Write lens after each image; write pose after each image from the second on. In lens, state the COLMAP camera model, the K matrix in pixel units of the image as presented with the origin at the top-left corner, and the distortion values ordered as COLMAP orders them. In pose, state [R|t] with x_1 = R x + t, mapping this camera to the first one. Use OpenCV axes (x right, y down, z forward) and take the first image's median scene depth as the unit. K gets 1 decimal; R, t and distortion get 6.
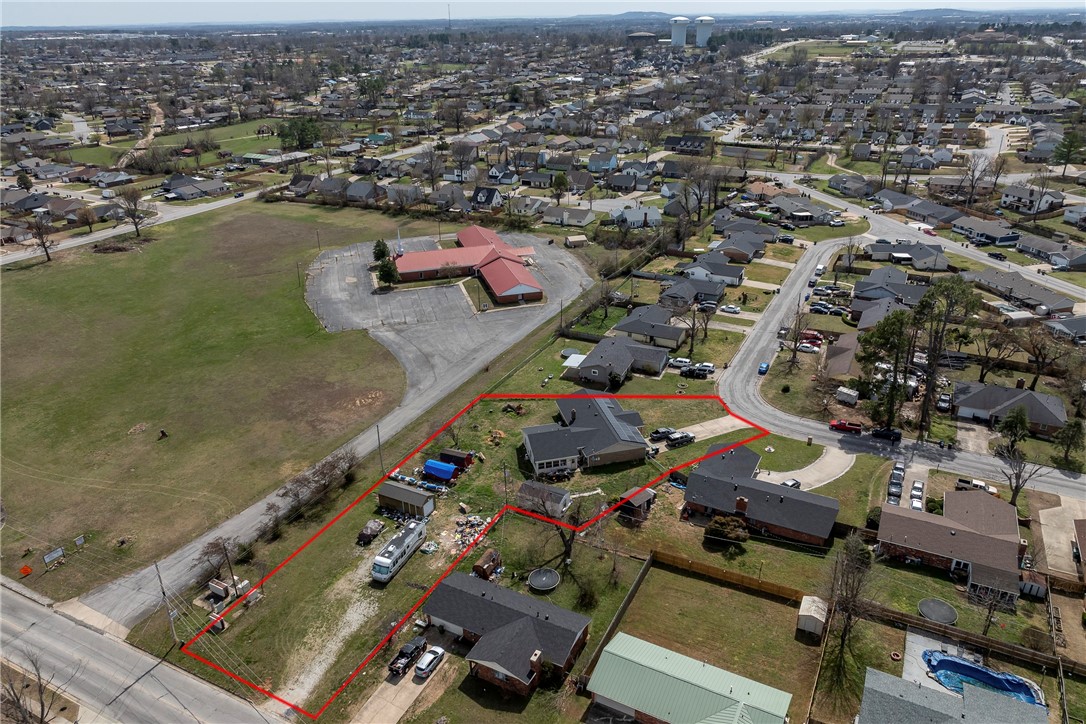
lens RADIAL K [[749.1, 0, 543.0], [0, 749.1, 362.0], [0, 0, 1]] dist [-0.003488, 0.003646]
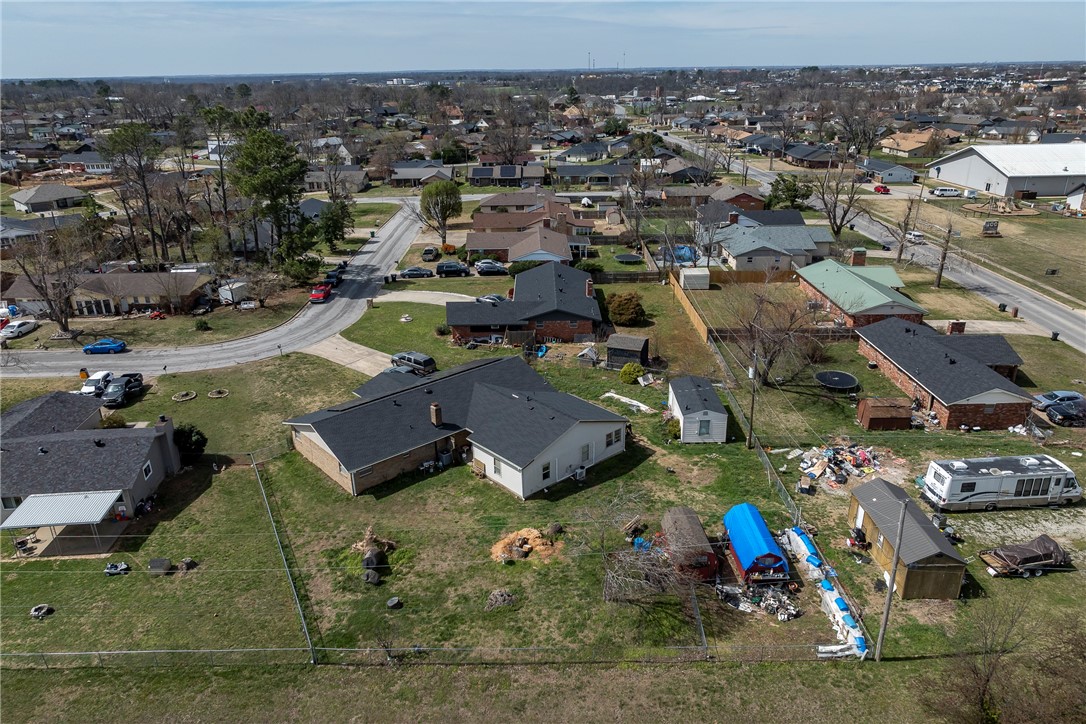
lens RADIAL K [[749.1, 0, 543.0], [0, 749.1, 362.0], [0, 0, 1]] dist [-0.003488, 0.003646]
pose [[-0.473759, -0.297751, 0.828792, -0.333996], [0.389520, 0.773198, 0.500439, -0.145428], [-0.789827, 0.559919, -0.250329, 1.004718]]
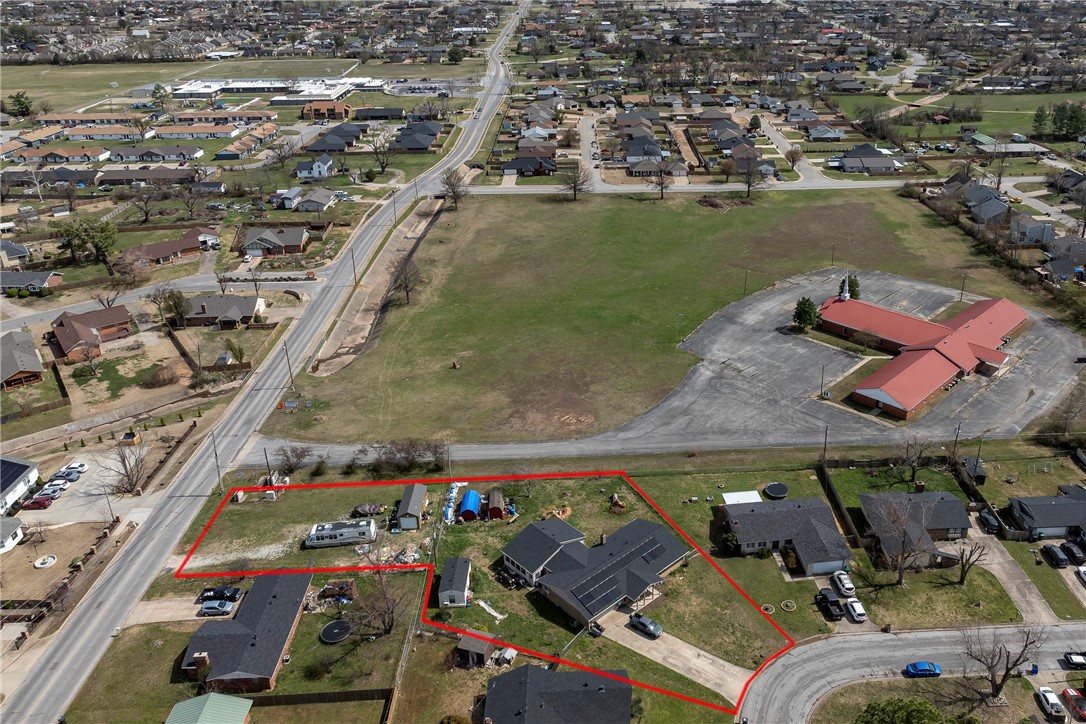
lens RADIAL K [[831.5, 0, 617.5], [0, 831.5, 362.3], [0, 0, 1]] dist [-0.007301, 0.003603]
pose [[0.509589, 0.403436, -0.759973, 0.658475], [-0.365737, 0.901058, 0.233092, -0.323826], [0.778817, 0.159169, 0.606720, 0.393662]]
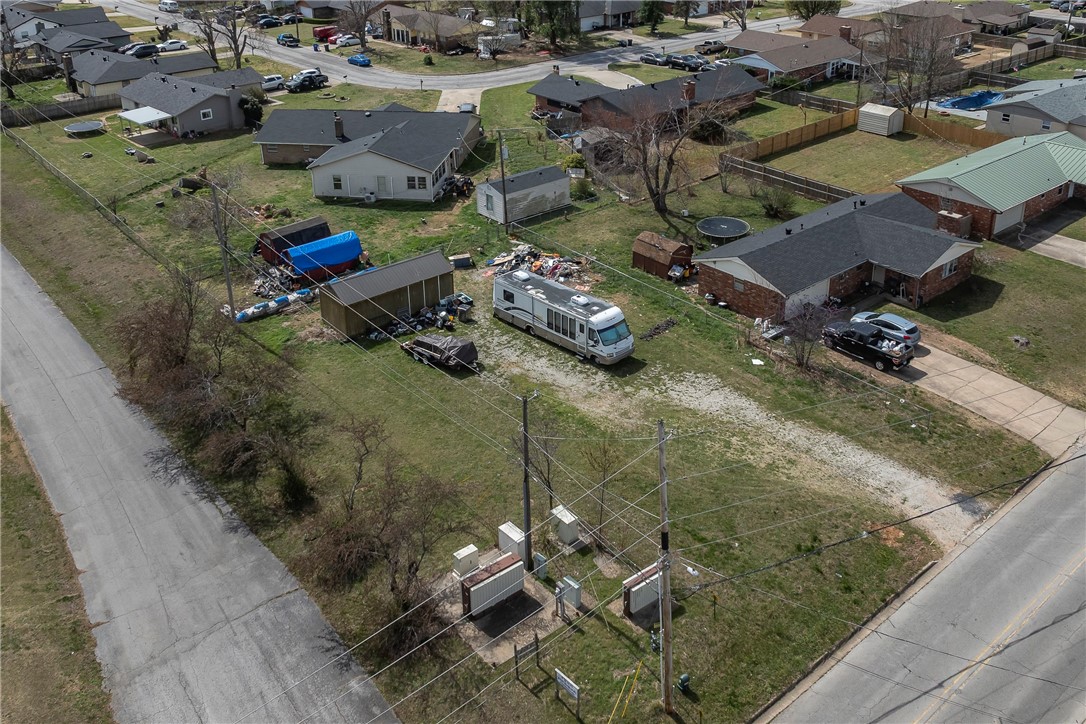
lens RADIAL K [[930.5, 0, 543.0], [0, 930.5, 362.0], [0, 0, 1]] dist [-0.003880, 0.001511]
pose [[0.385870, -0.435866, 0.813096, -0.503150], [0.395019, 0.874534, 0.281337, 0.085455], [-0.833706, 0.212629, 0.509631, 0.548385]]
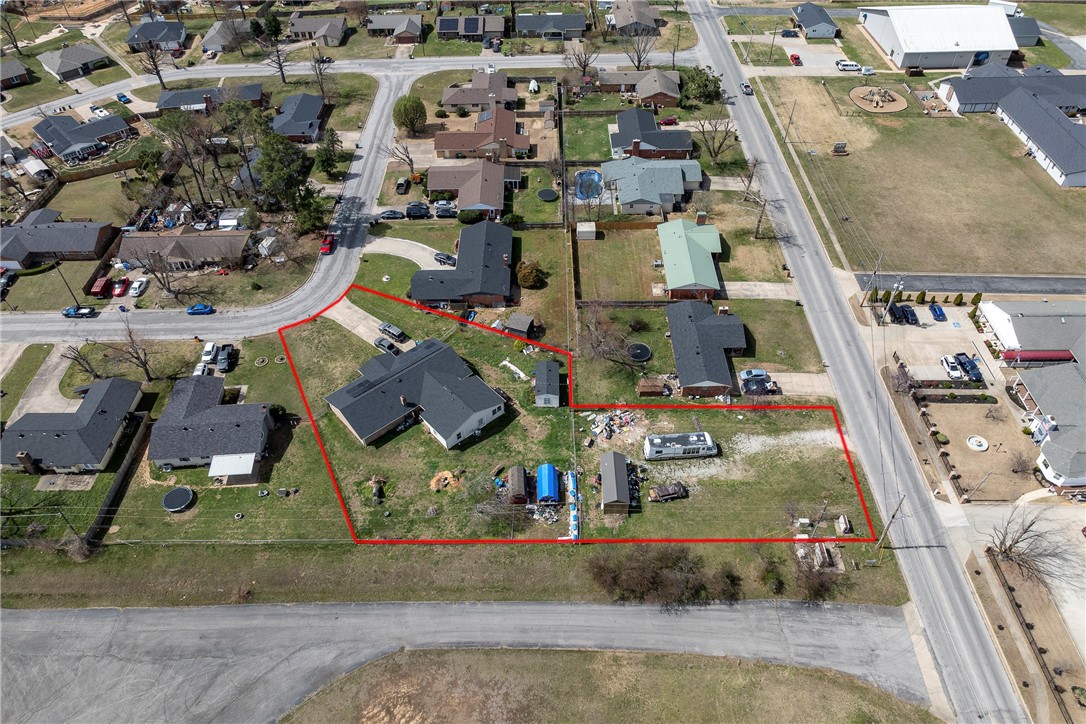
lens RADIAL K [[749.1, 0, 543.0], [0, 749.1, 362.0], [0, 0, 1]] dist [-0.003488, 0.003646]
pose [[-0.467036, -0.606691, 0.643276, -0.533562], [0.389893, 0.511657, 0.765631, -0.522370], [-0.793637, 0.608386, -0.002418, 0.818026]]
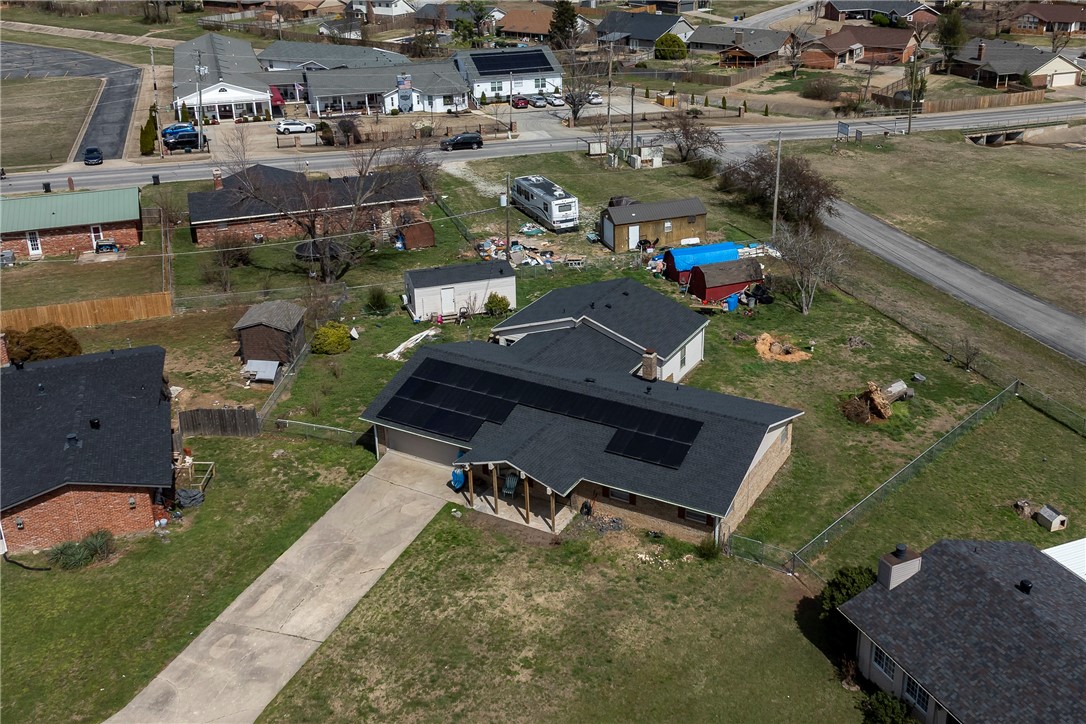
lens RADIAL K [[1053.3, 0, 605.0], [0, 1053.3, 360.9], [0, 0, 1]] dist [-0.007313, -0.001012]
pose [[-0.659864, 0.341761, -0.669163, 0.328393], [-0.296574, 0.699802, 0.649862, -0.198838], [0.690379, 0.627277, -0.360417, 1.098799]]
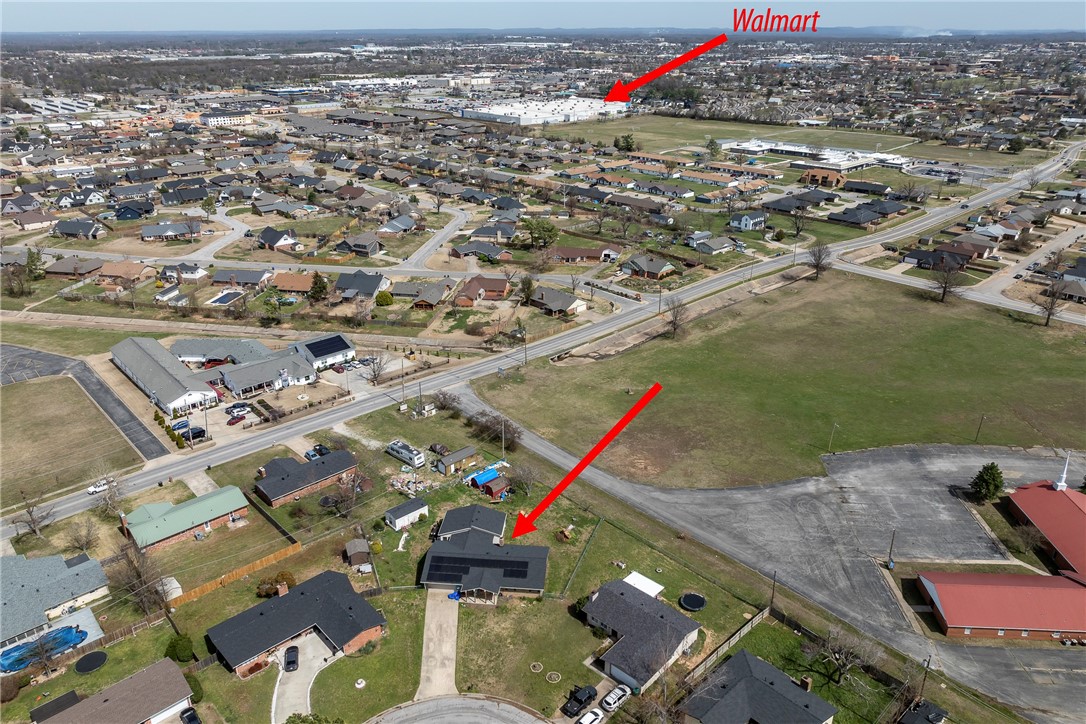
lens RADIAL K [[749.1, 0, 543.0], [0, 749.1, 362.0], [0, 0, 1]] dist [-0.003488, 0.003646]
pose [[-0.328756, 0.400921, -0.855092, 0.743491], [-0.387463, 0.768453, 0.509267, -0.612949], [0.861273, 0.498741, -0.097291, 0.986447]]
